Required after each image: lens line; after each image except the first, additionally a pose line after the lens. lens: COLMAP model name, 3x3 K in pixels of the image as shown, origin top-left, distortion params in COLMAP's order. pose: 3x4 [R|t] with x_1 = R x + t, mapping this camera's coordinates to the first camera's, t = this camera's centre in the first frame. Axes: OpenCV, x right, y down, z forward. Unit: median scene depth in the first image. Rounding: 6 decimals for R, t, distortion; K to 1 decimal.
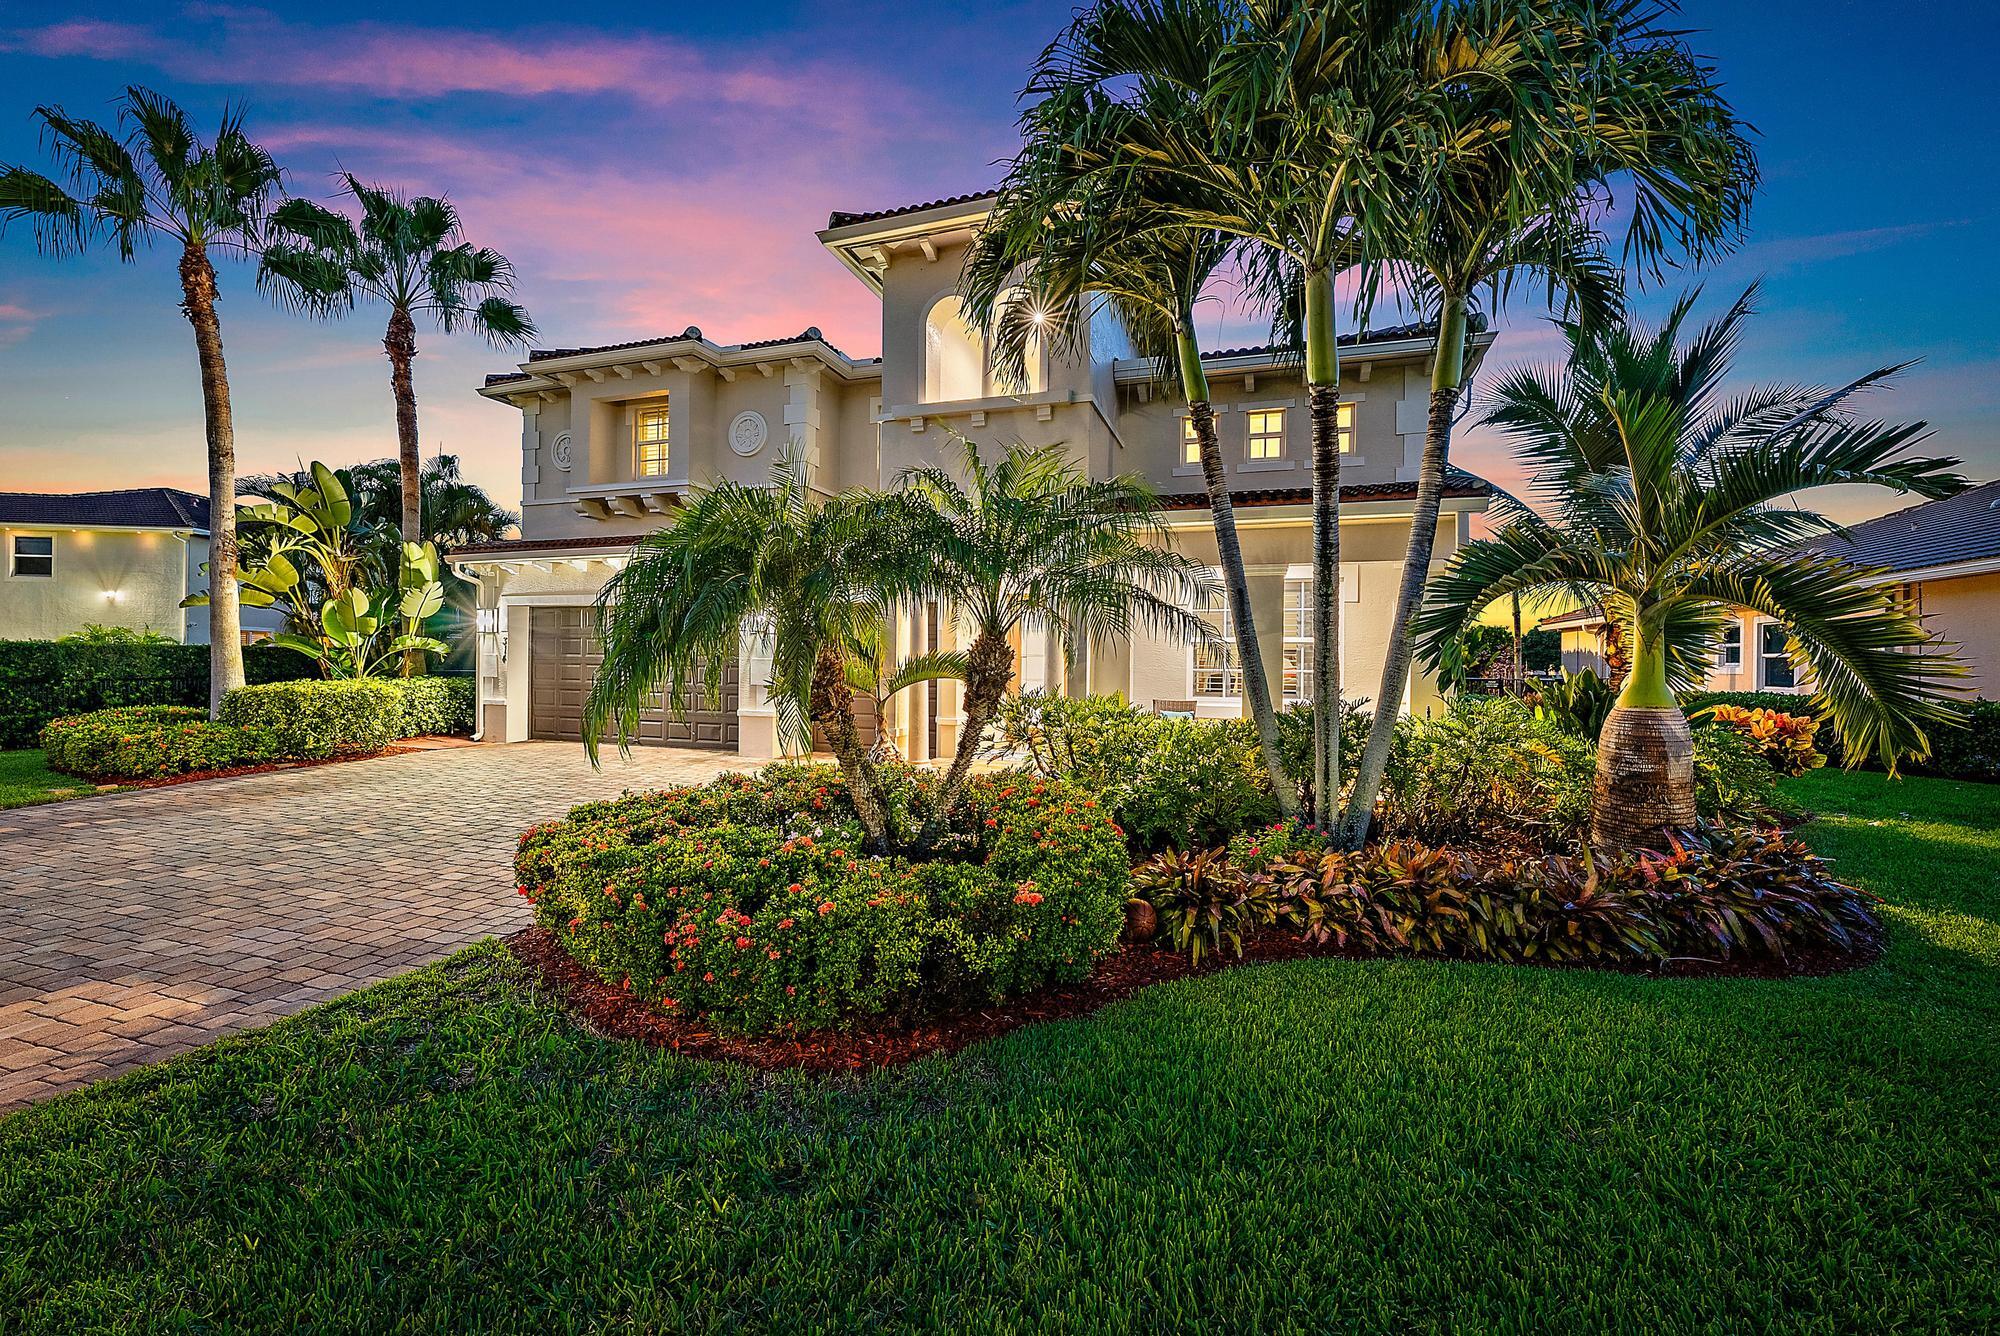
lens RADIAL K [[759.9, 0, 996.0], [0, 759.9, 665.7], [0, 0, 1]] dist [-0.005979, 0.001502]
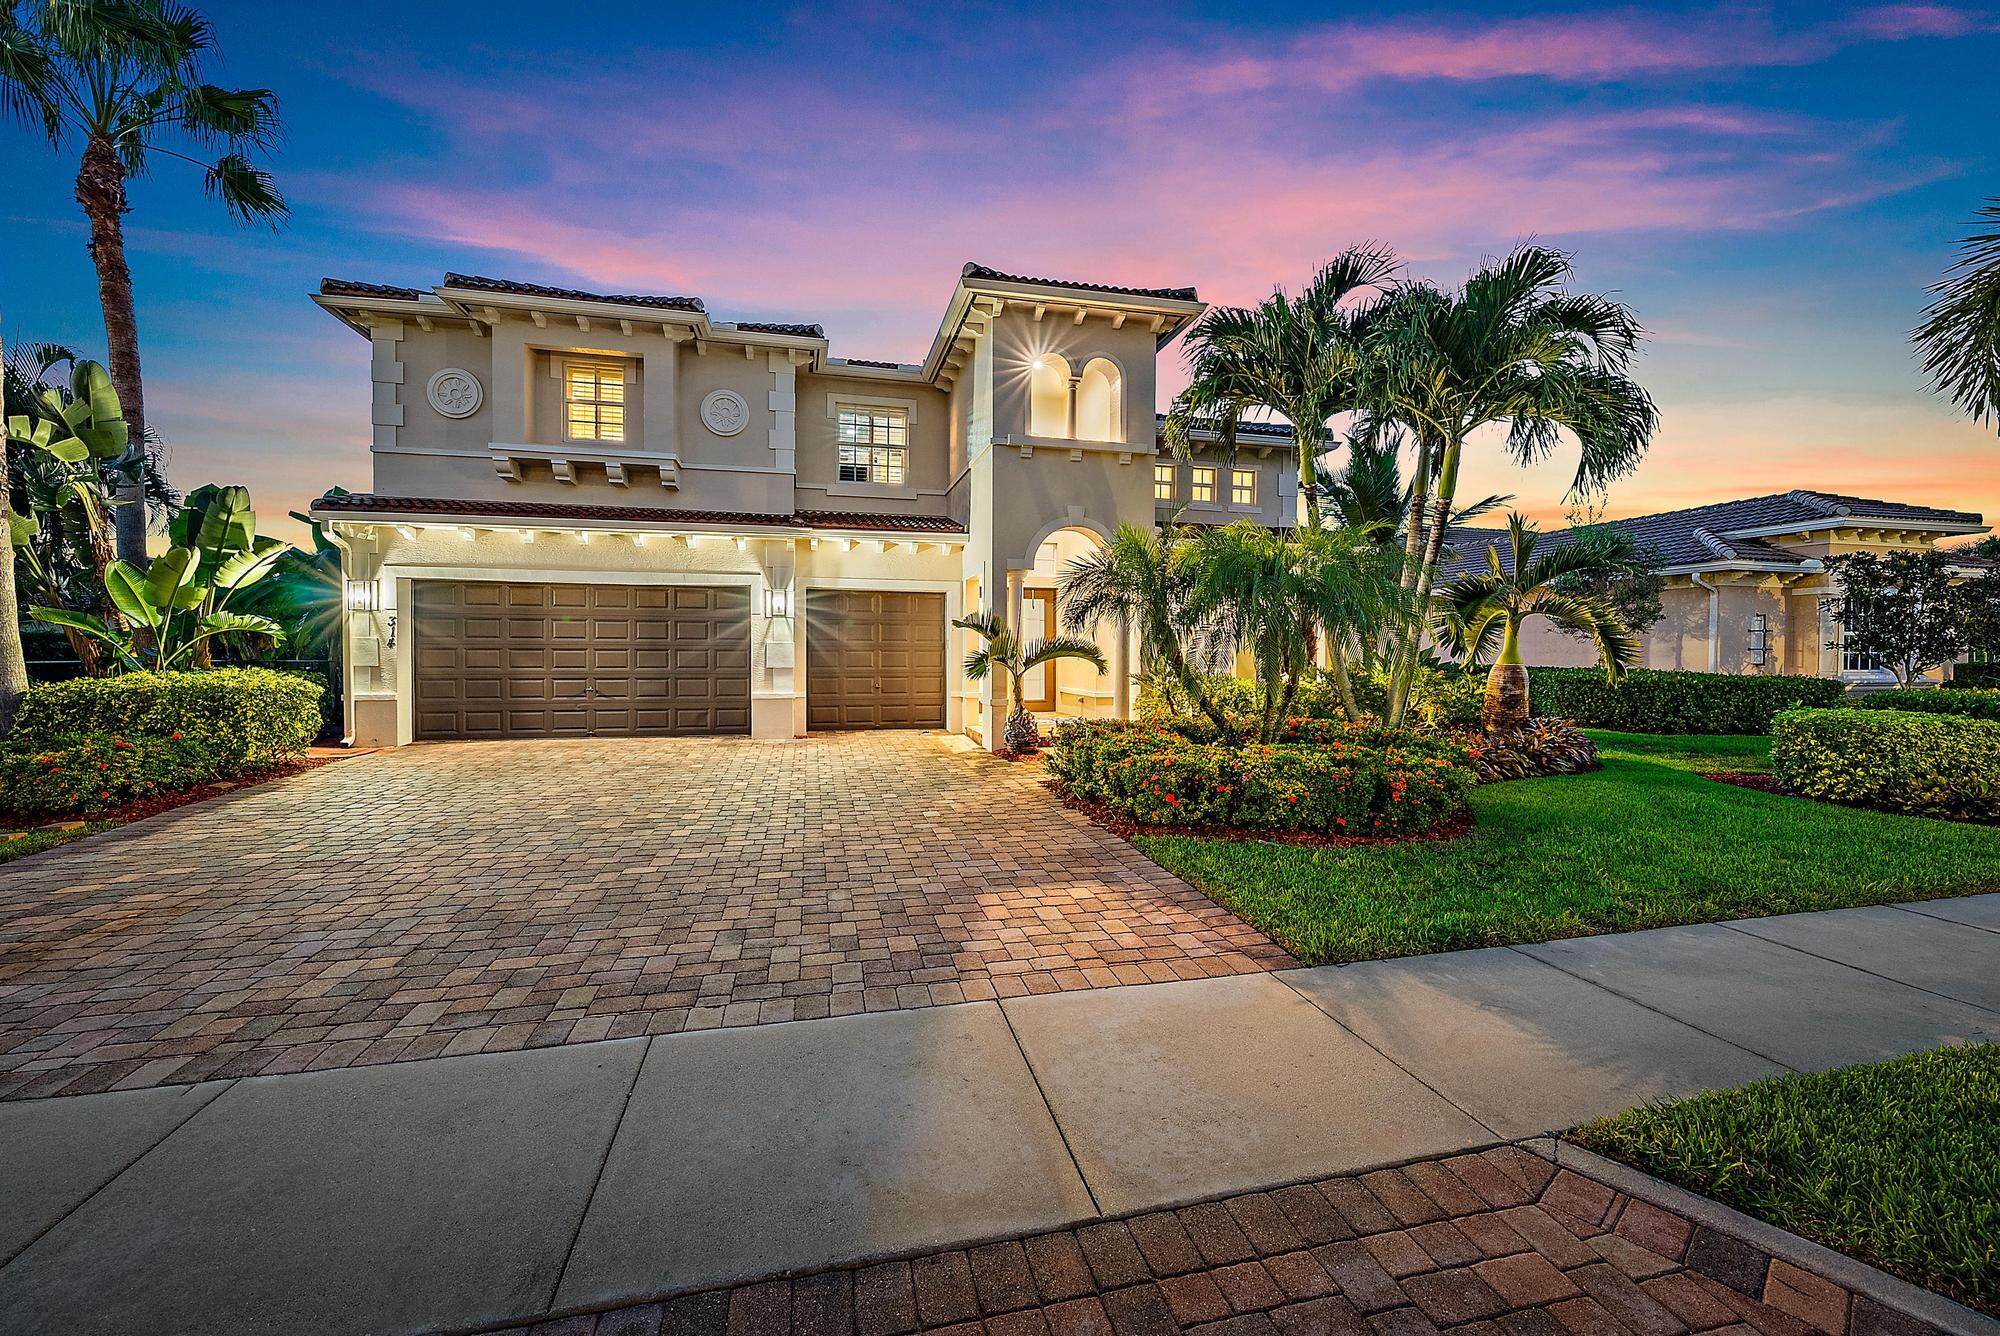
lens RADIAL K [[759.9, 0, 1002.7], [0, 759.9, 666.7], [0, 0, 1]] dist [-0.005979, 0.001502]
pose [[0.860287, -0.018933, 0.509458, -0.515271], [0.006879, 0.999650, 0.025534, -0.000068], [-0.509763, -0.018462, 0.860117, -0.033381]]
